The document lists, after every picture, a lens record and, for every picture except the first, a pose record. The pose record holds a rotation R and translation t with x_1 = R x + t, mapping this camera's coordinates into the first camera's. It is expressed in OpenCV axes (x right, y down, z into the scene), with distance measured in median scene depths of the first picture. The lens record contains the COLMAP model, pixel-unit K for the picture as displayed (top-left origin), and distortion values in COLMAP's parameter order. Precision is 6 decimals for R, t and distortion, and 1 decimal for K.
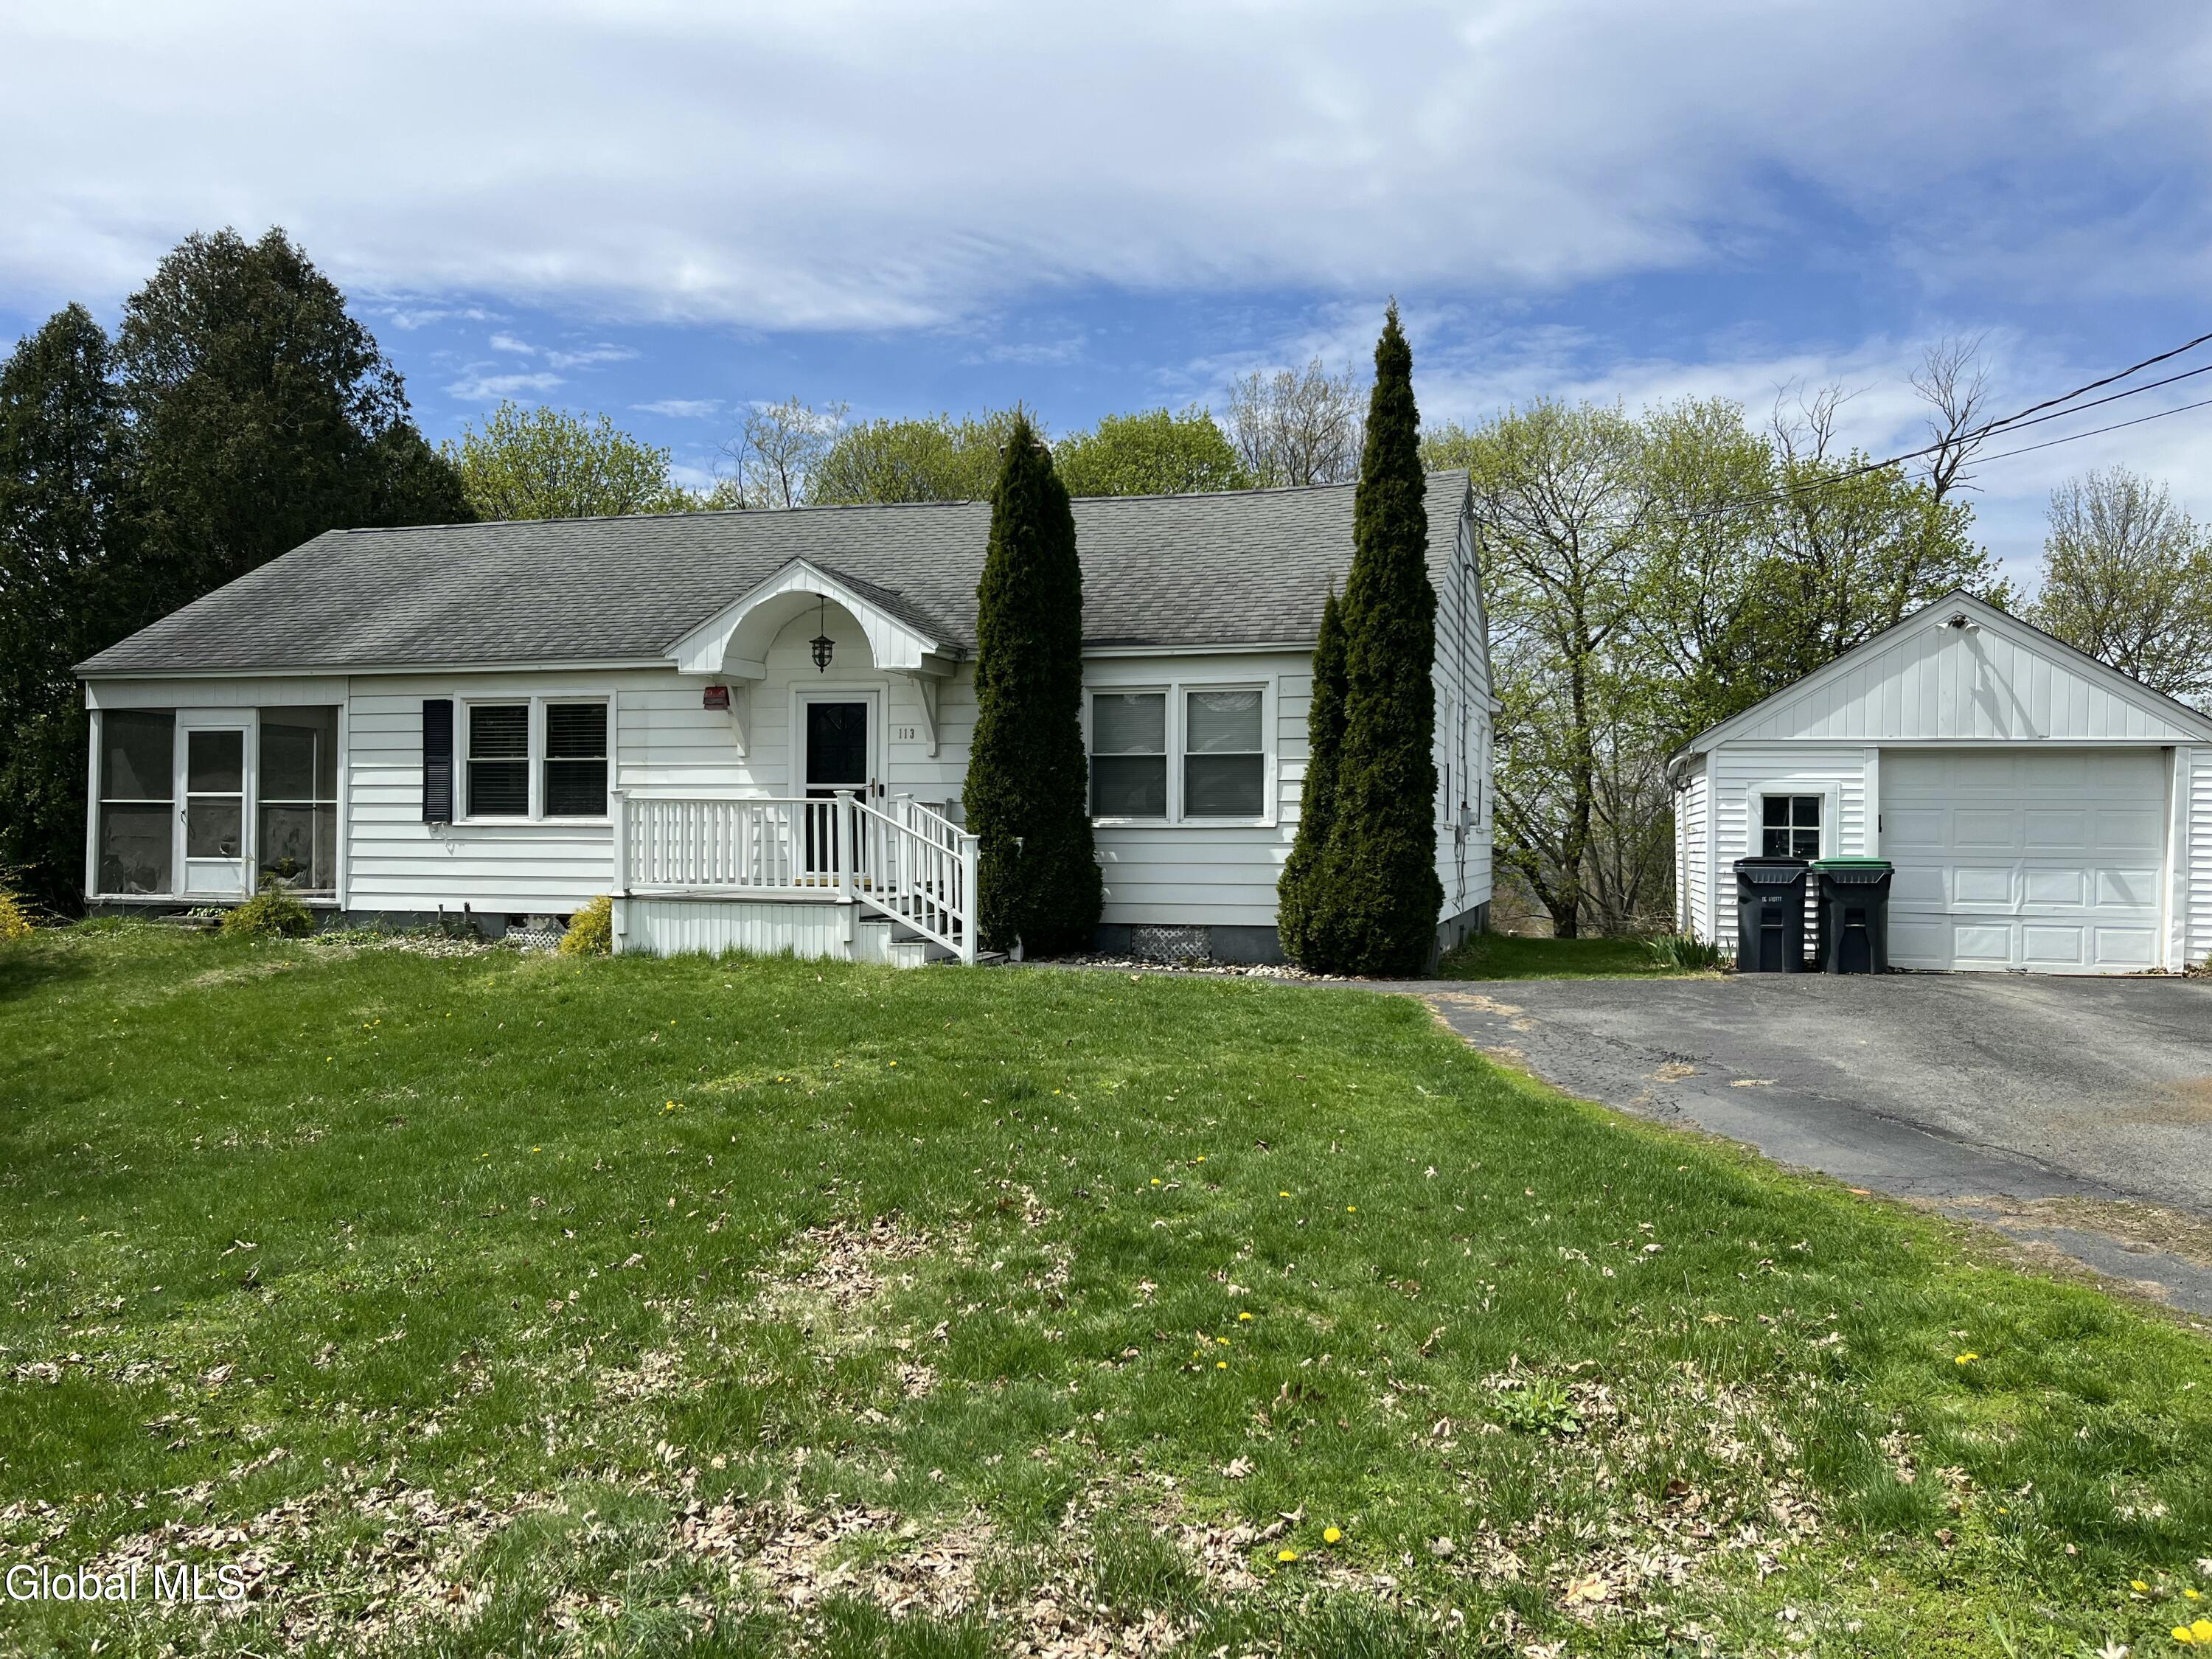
lens RADIAL K [[1642.0, 0, 1106.0], [0, 1642.0, 829.5], [0, 0, 1]] dist [0.033632, -0.000424]
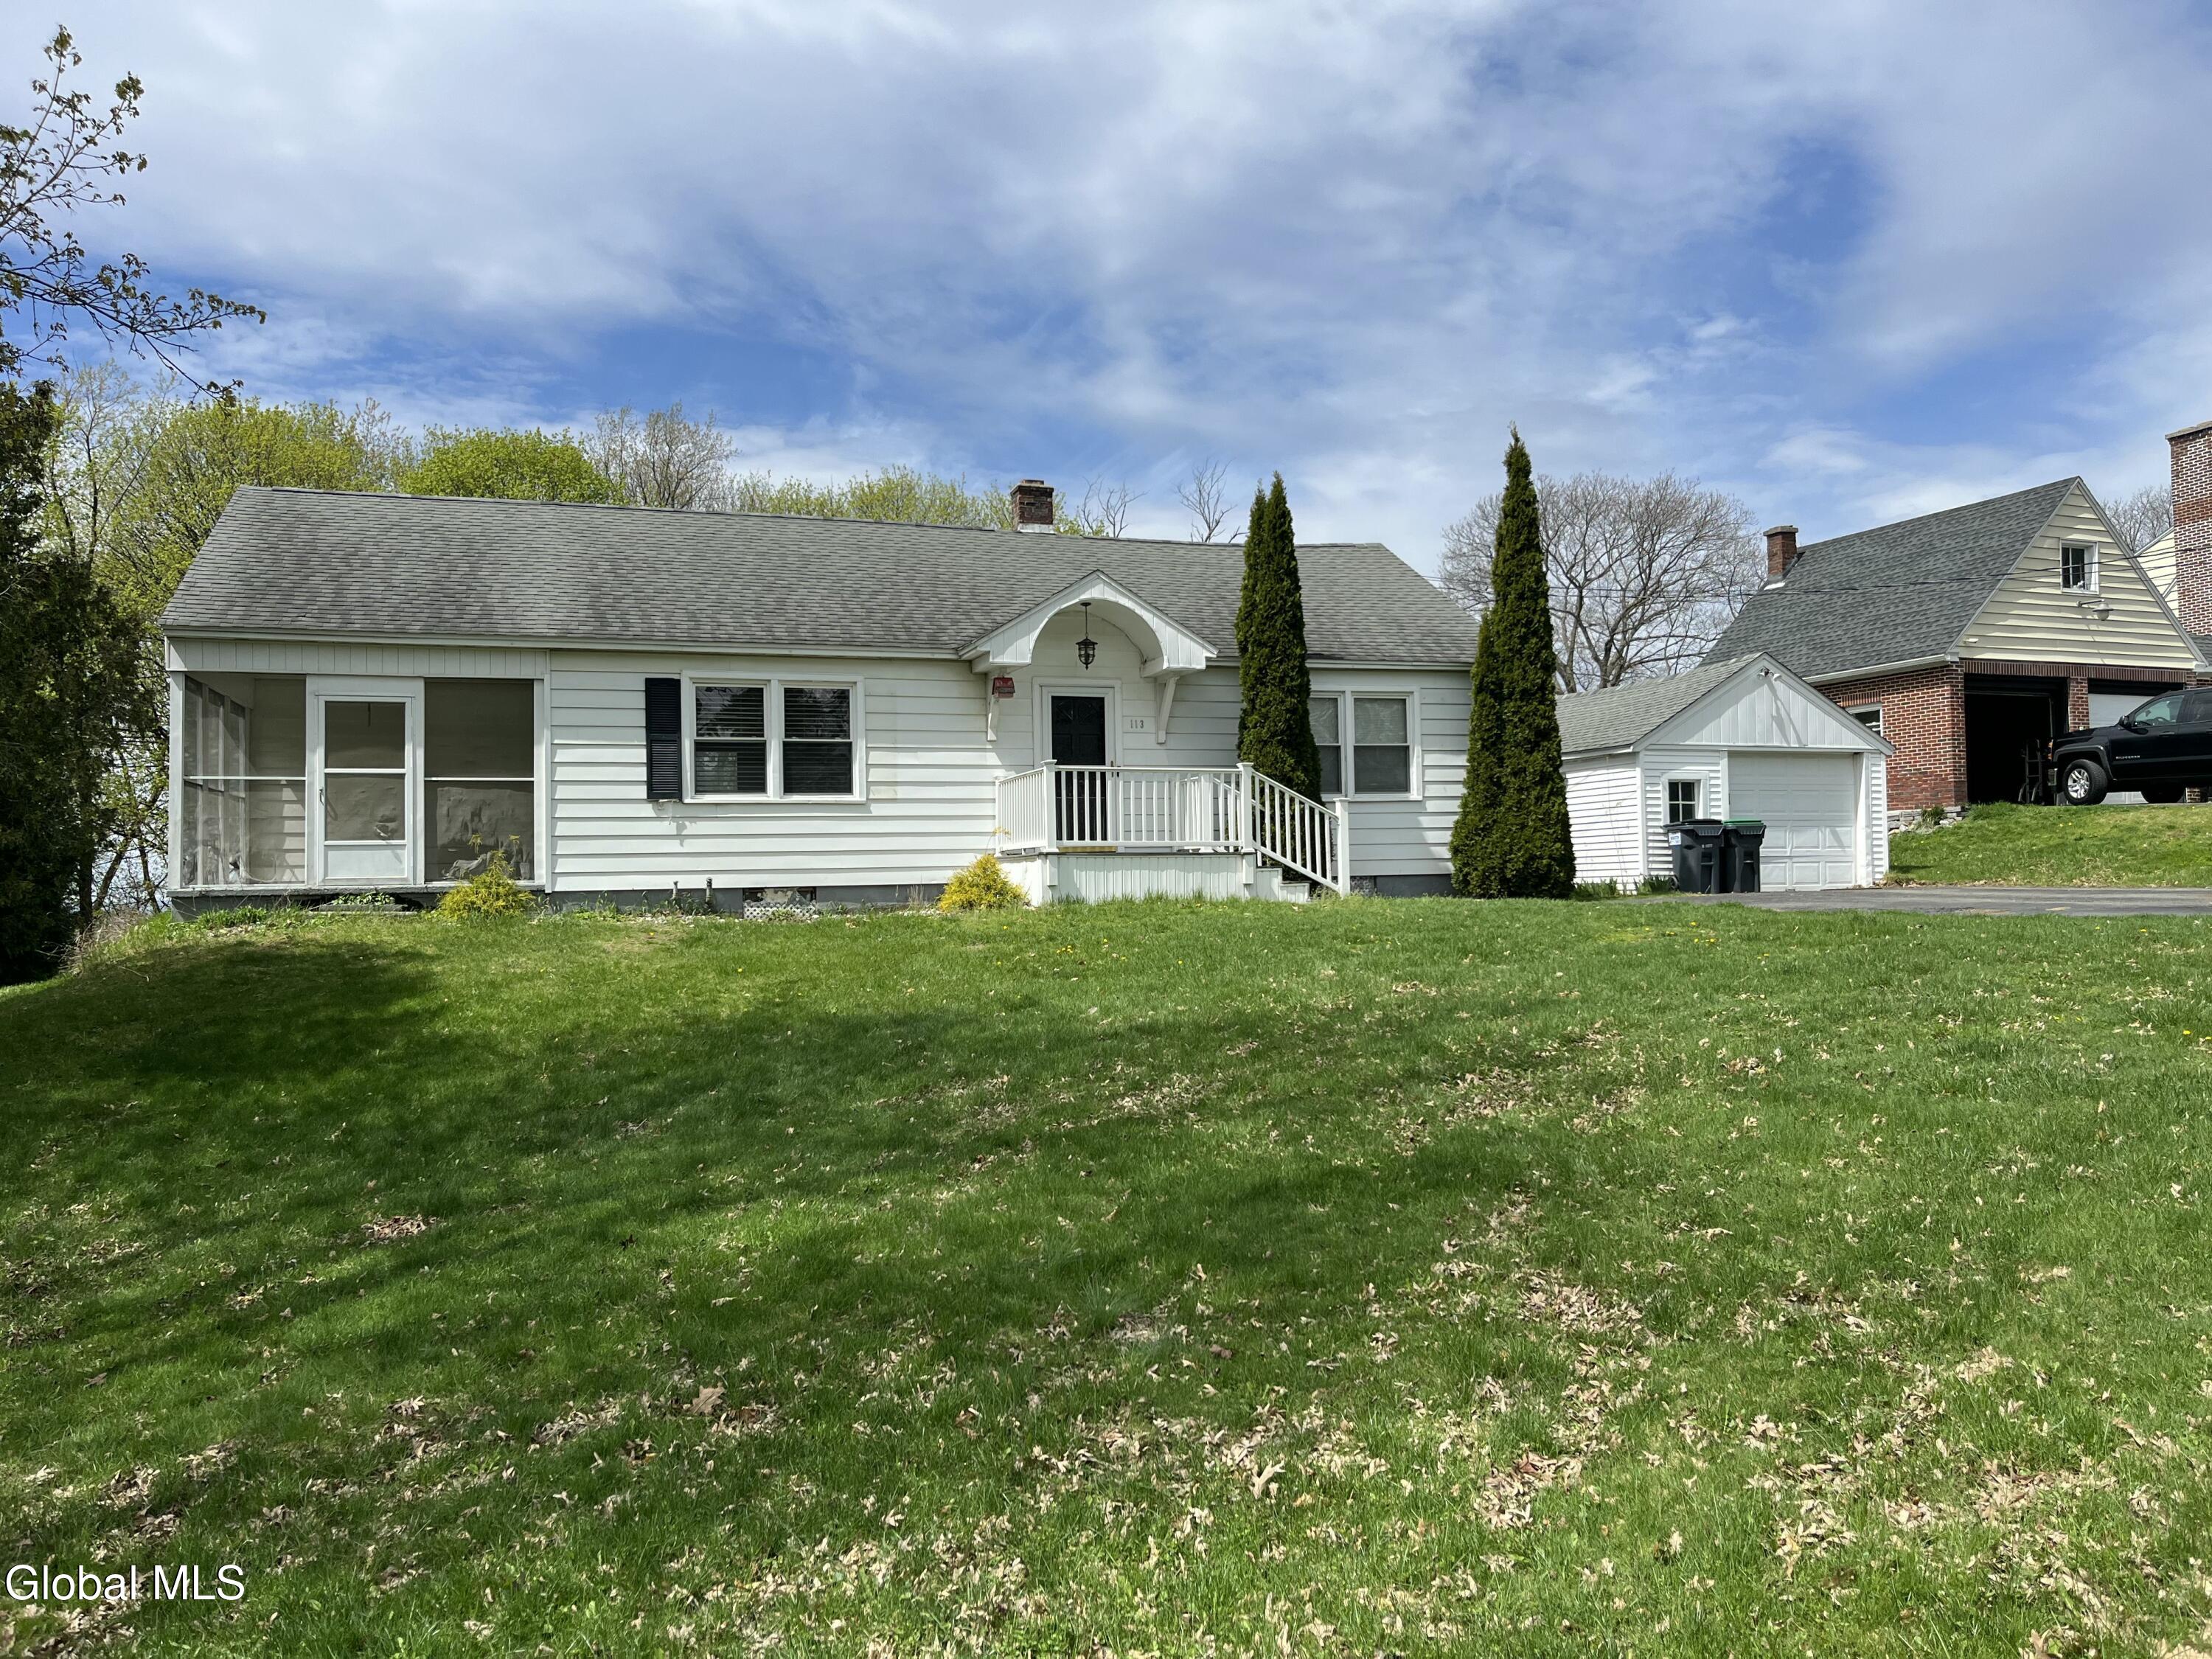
lens RADIAL K [[1696.2, 0, 1106.0], [0, 1696.2, 829.5], [0, 0, 1]] dist [0.055140, -0.000592]
pose [[0.831324, -0.002213, 0.555783, -0.766913], [0.019681, 0.999482, -0.025458, 0.045713], [-0.555439, 0.032102, 0.830937, -0.008249]]
